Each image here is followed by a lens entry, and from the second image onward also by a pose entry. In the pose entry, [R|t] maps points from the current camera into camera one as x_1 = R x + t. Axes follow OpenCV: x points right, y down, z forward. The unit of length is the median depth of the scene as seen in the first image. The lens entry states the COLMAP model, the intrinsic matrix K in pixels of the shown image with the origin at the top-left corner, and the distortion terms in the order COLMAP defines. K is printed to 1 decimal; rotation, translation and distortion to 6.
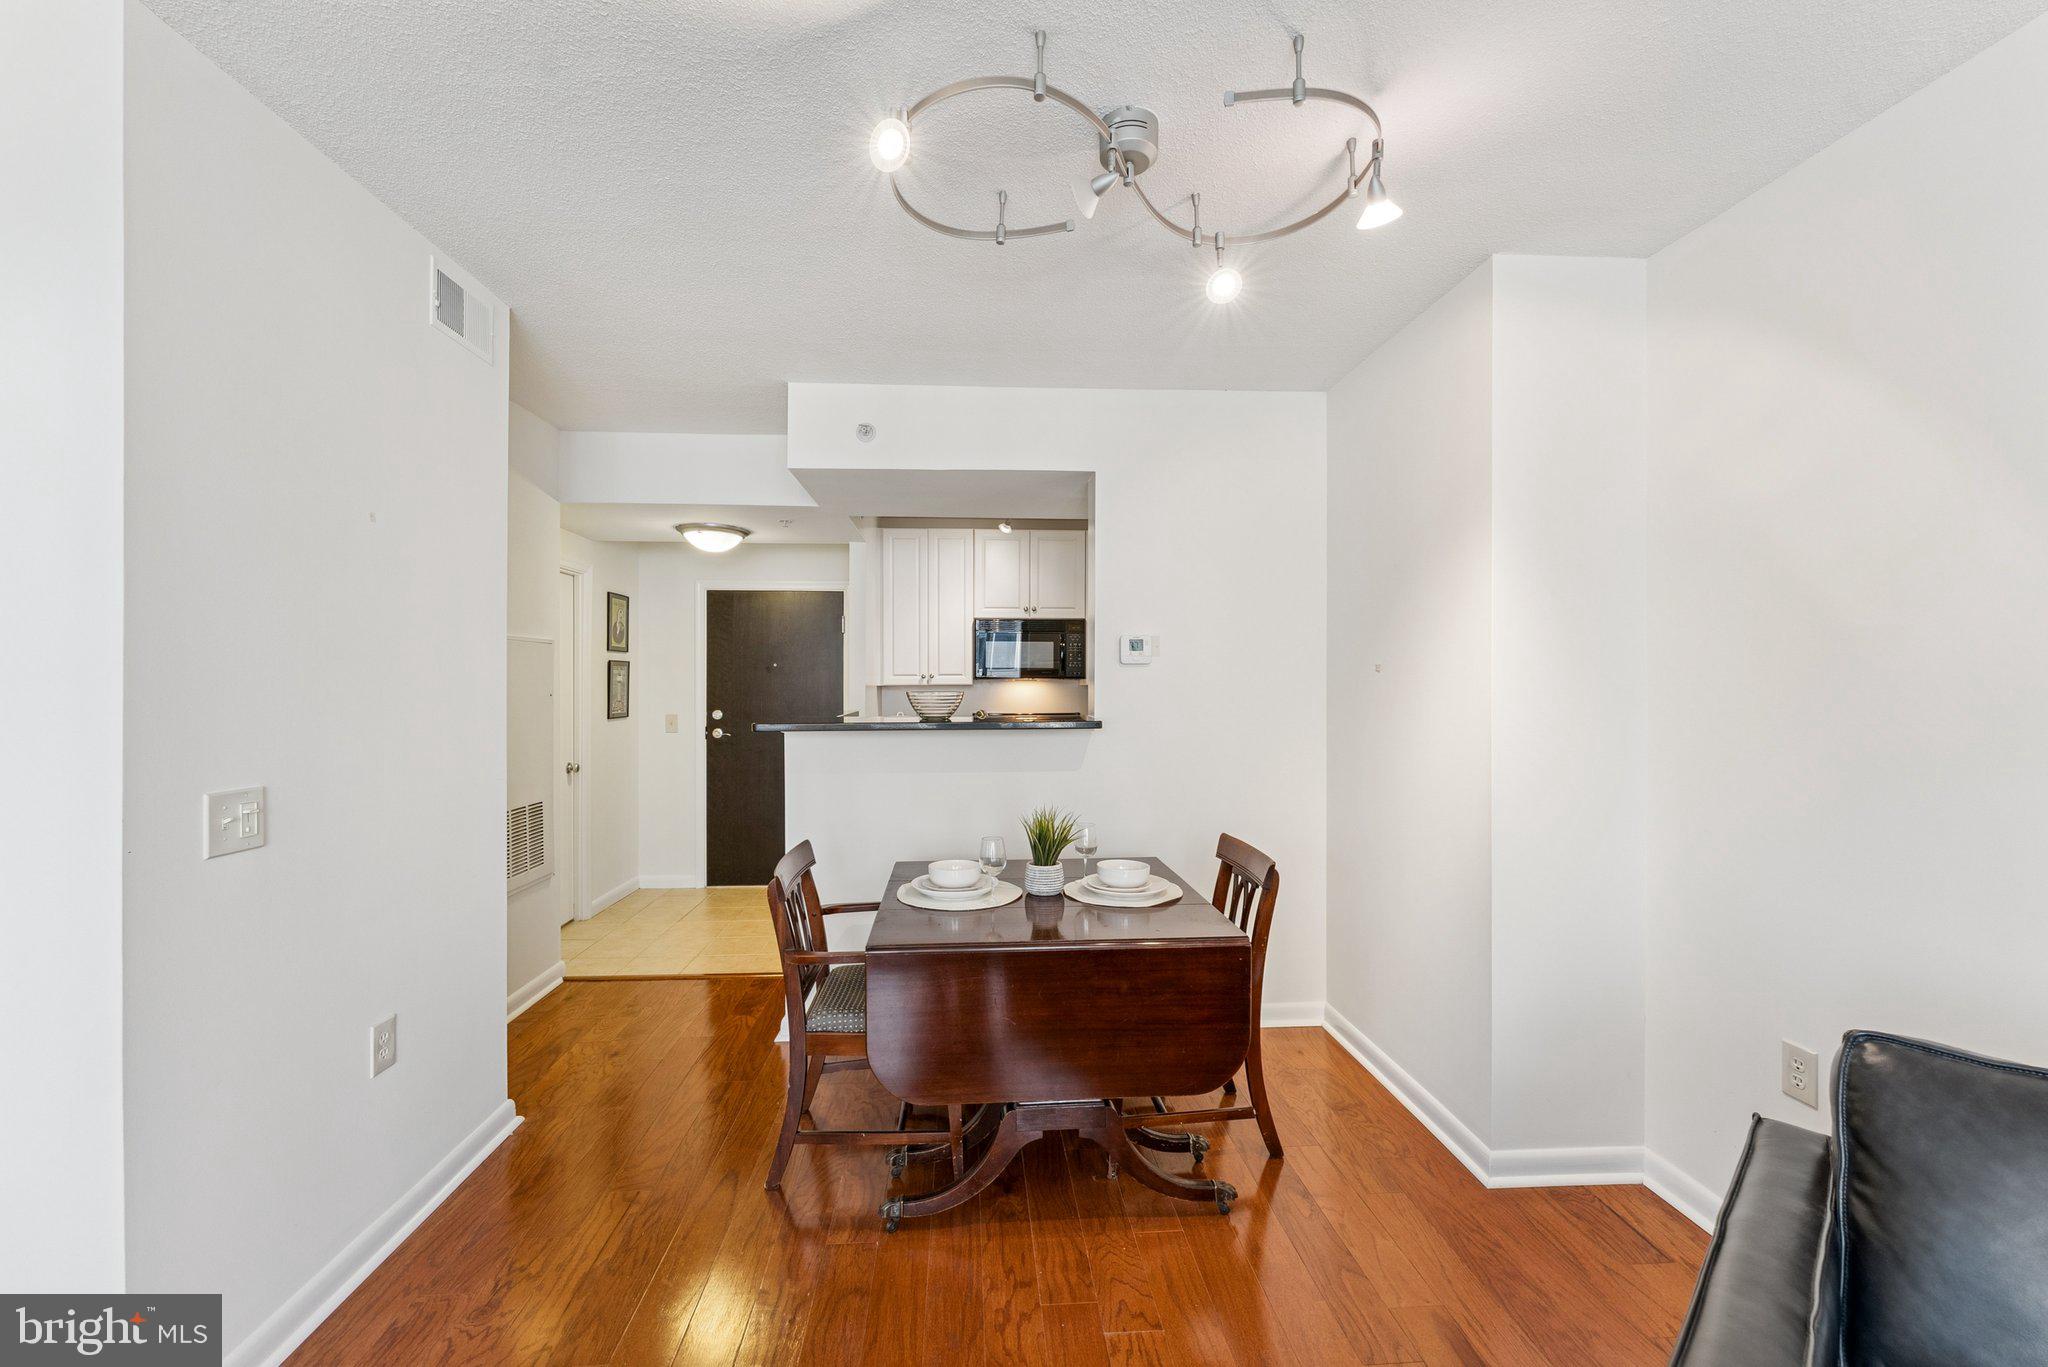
lens RADIAL K [[837.4, 0, 1012.7], [0, 837.4, 679.3], [0, 0, 1]] dist [-0.000903, -0.000363]
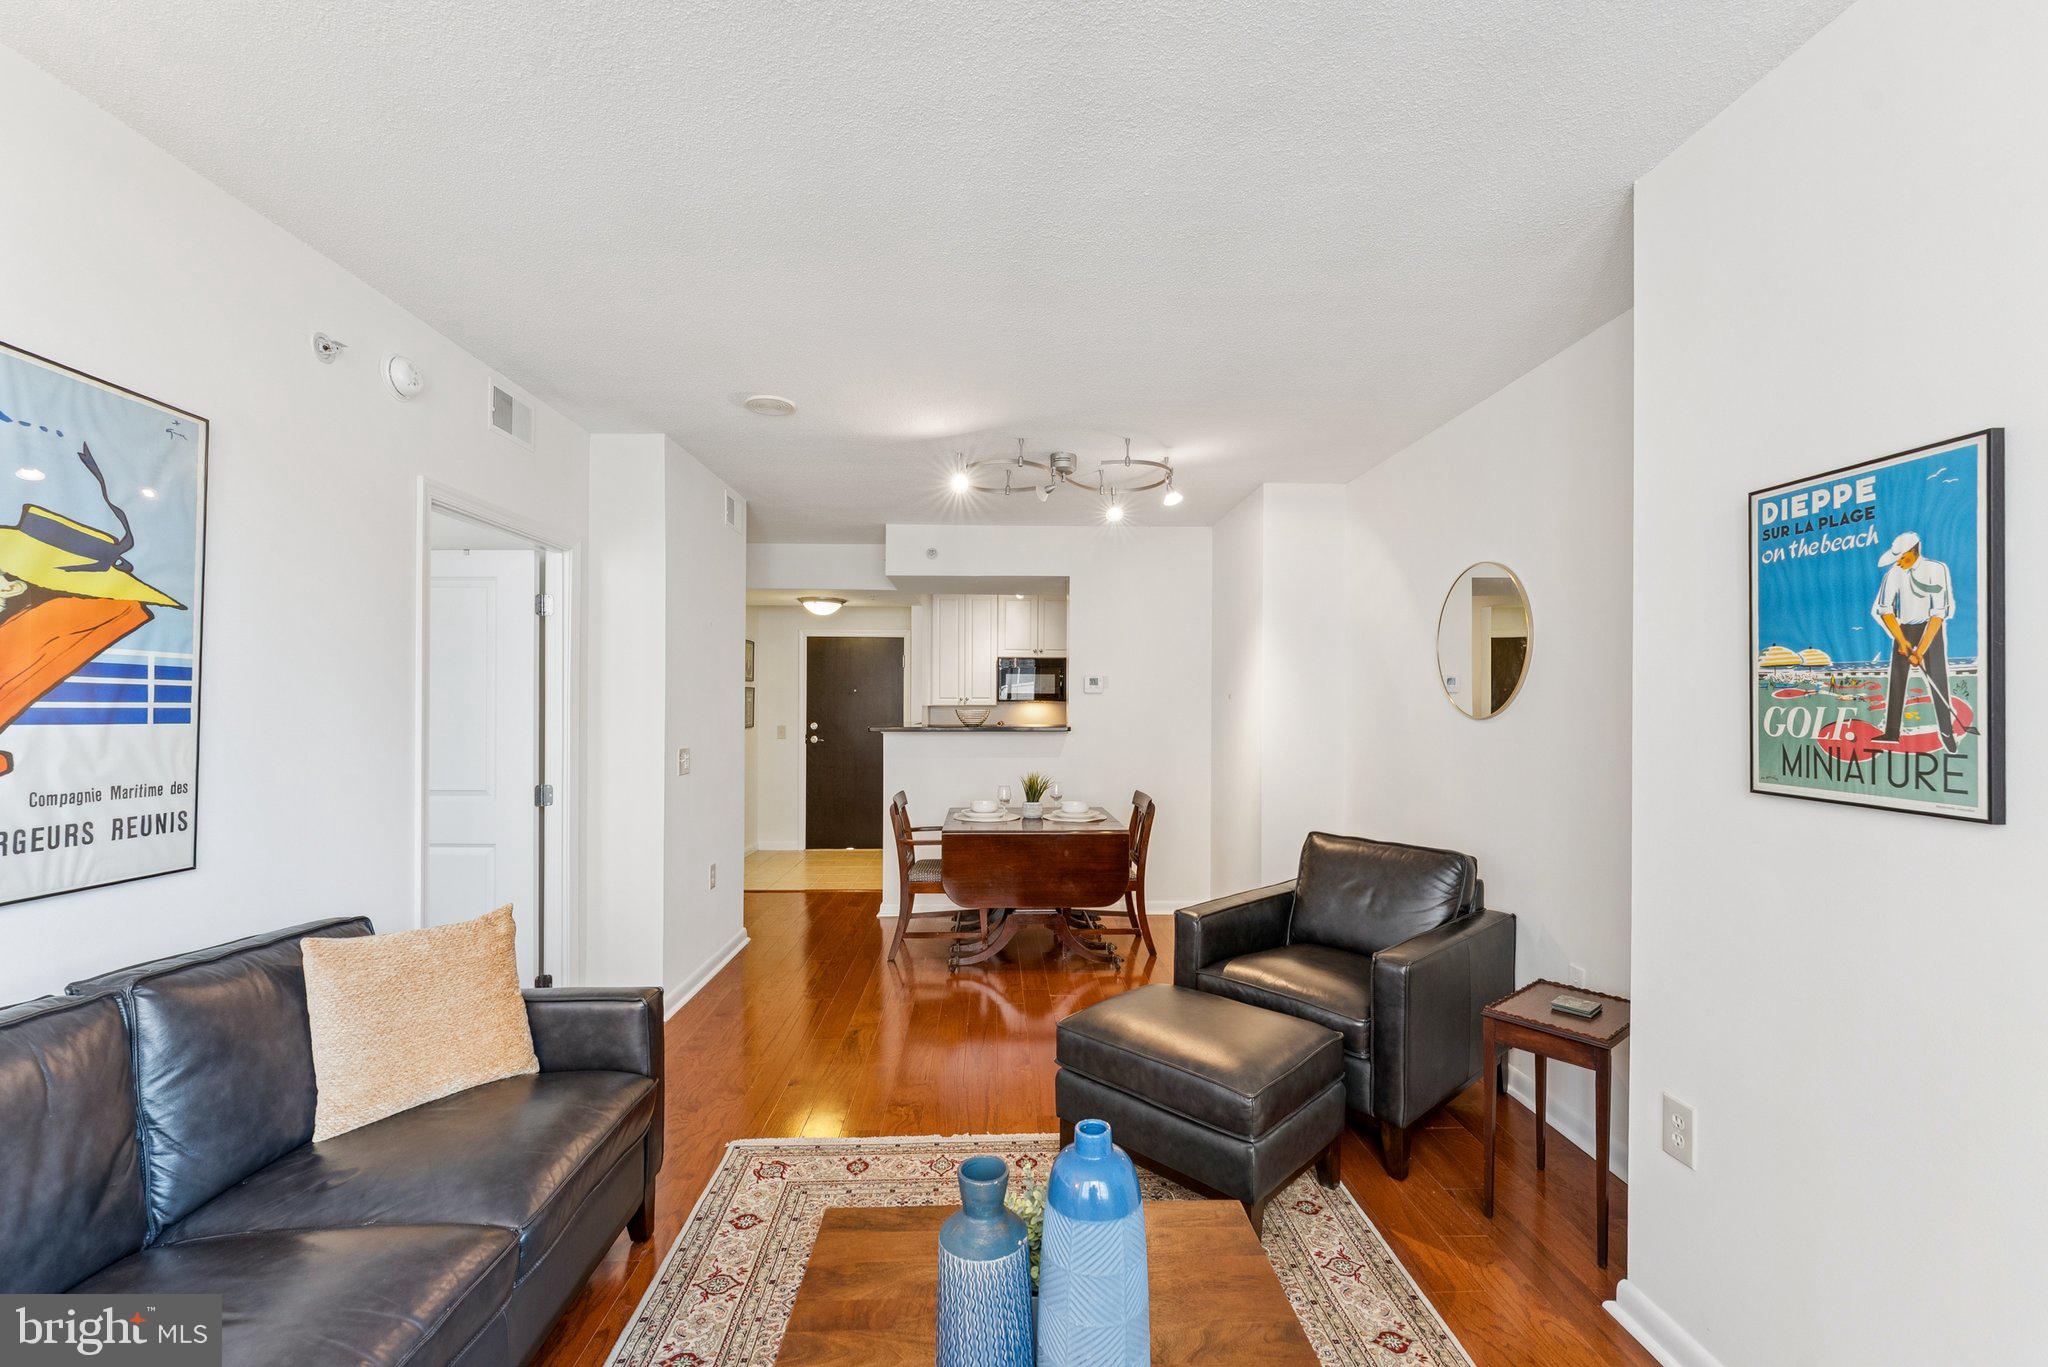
lens RADIAL K [[837.4, 0, 1027.5], [0, 837.4, 706.4], [0, 0, 1]] dist [-0.000903, -0.000363]
pose [[0.999862, 0.004927, -0.015852, 0.033221], [-0.004822, 0.999966, 0.006651, -0.001711], [0.015884, -0.006573, 0.999852, -0.515686]]
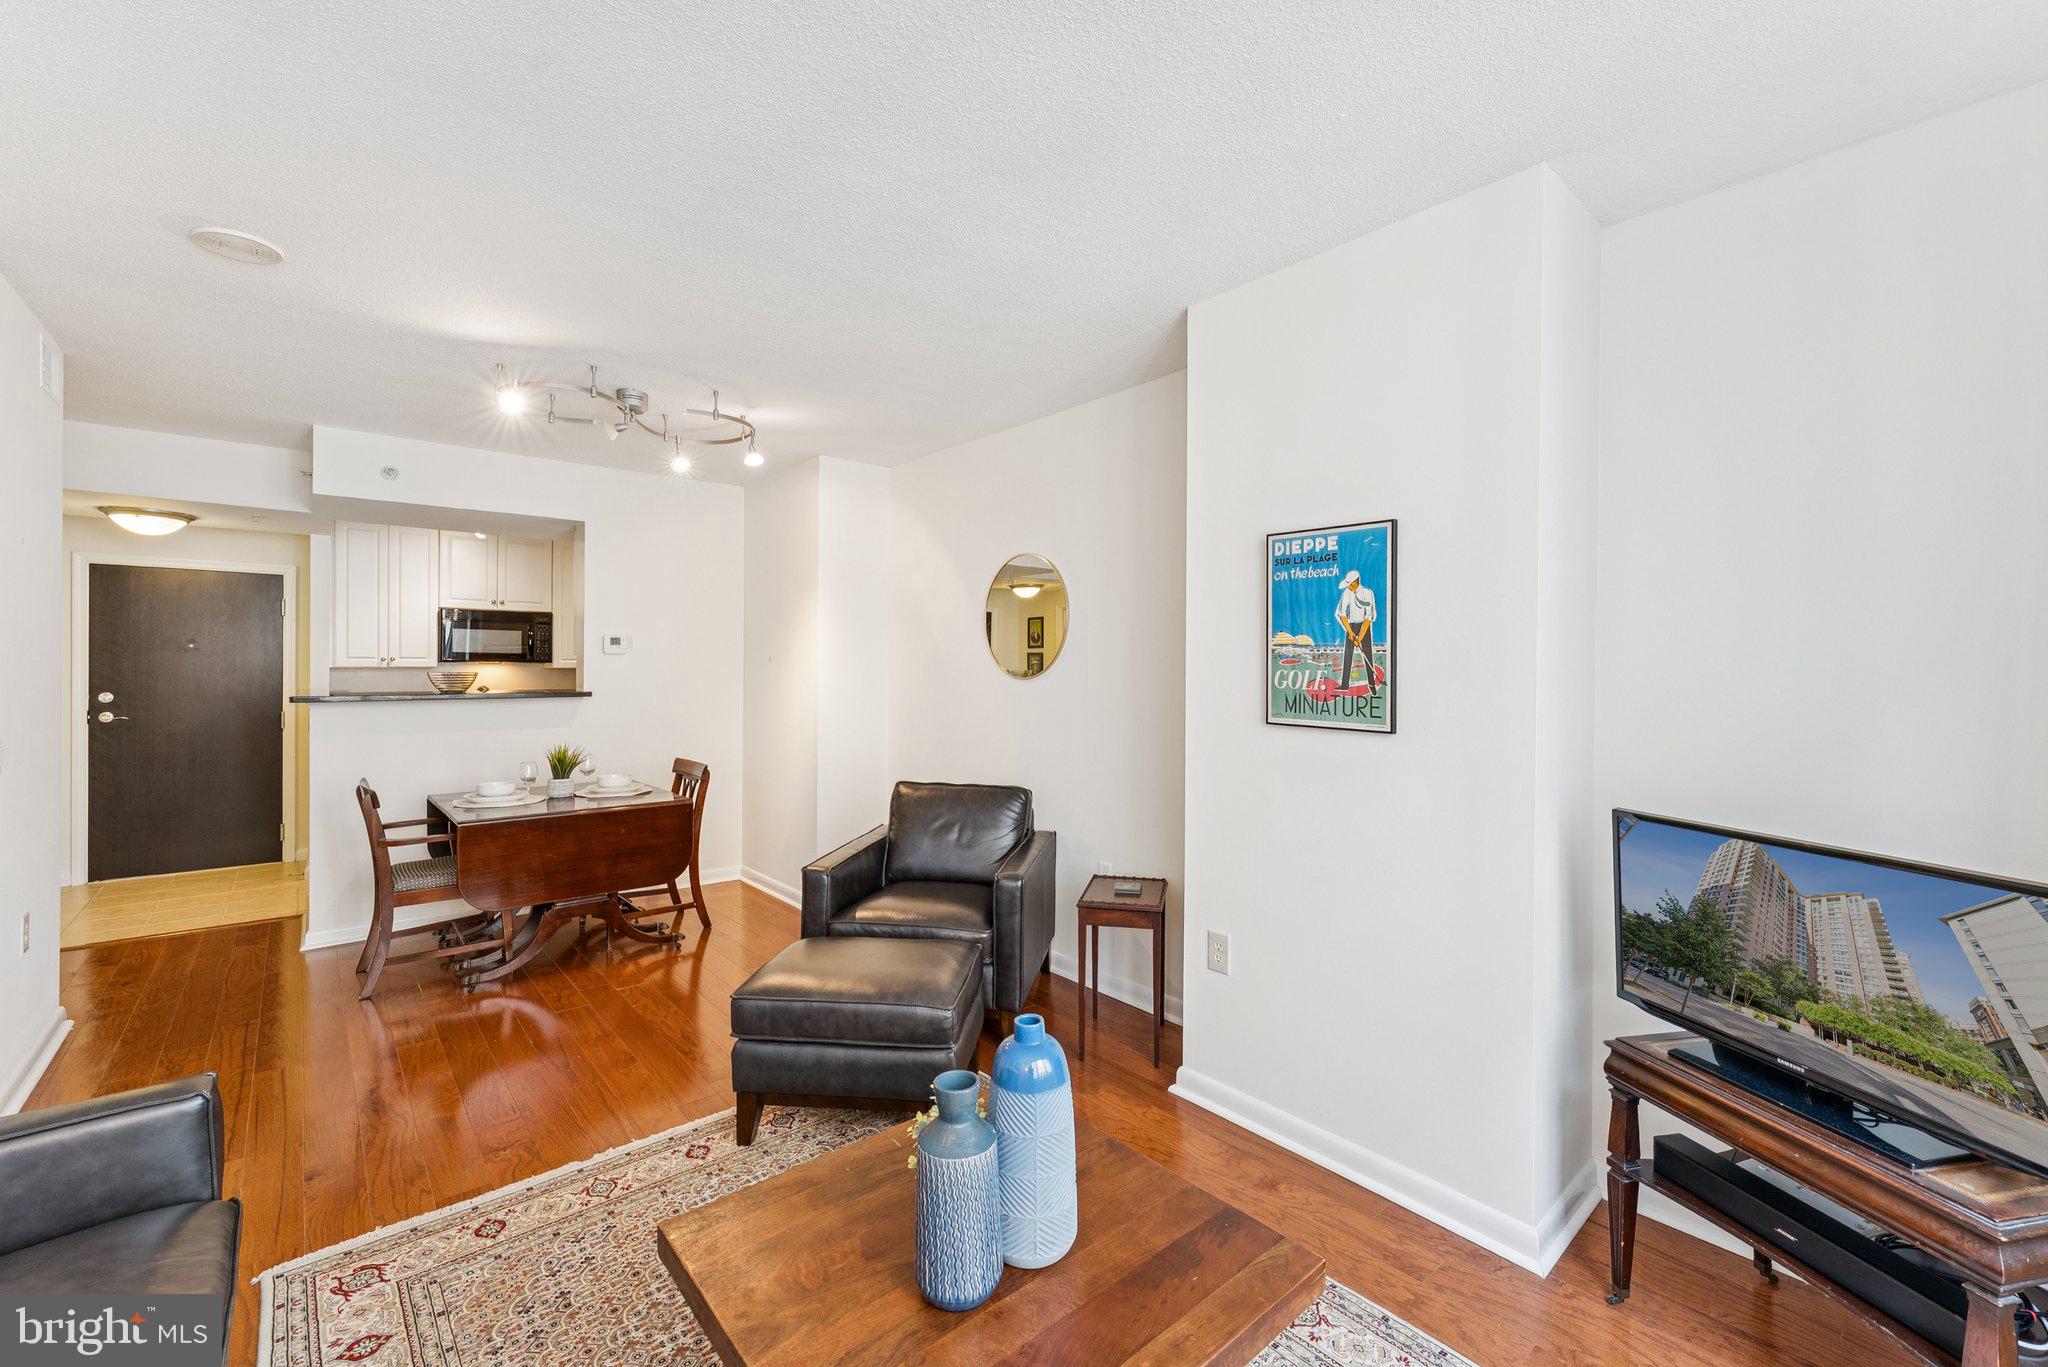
lens RADIAL K [[837.4, 0, 1034.1], [0, 837.4, 674.2], [0, 0, 1]] dist [-0.000903, -0.000363]
pose [[0.789703, 0.000895, 0.613489, -0.140324], [-0.008553, 0.999918, 0.009550, -0.001949], [-0.613430, -0.012789, 0.789646, -0.502738]]
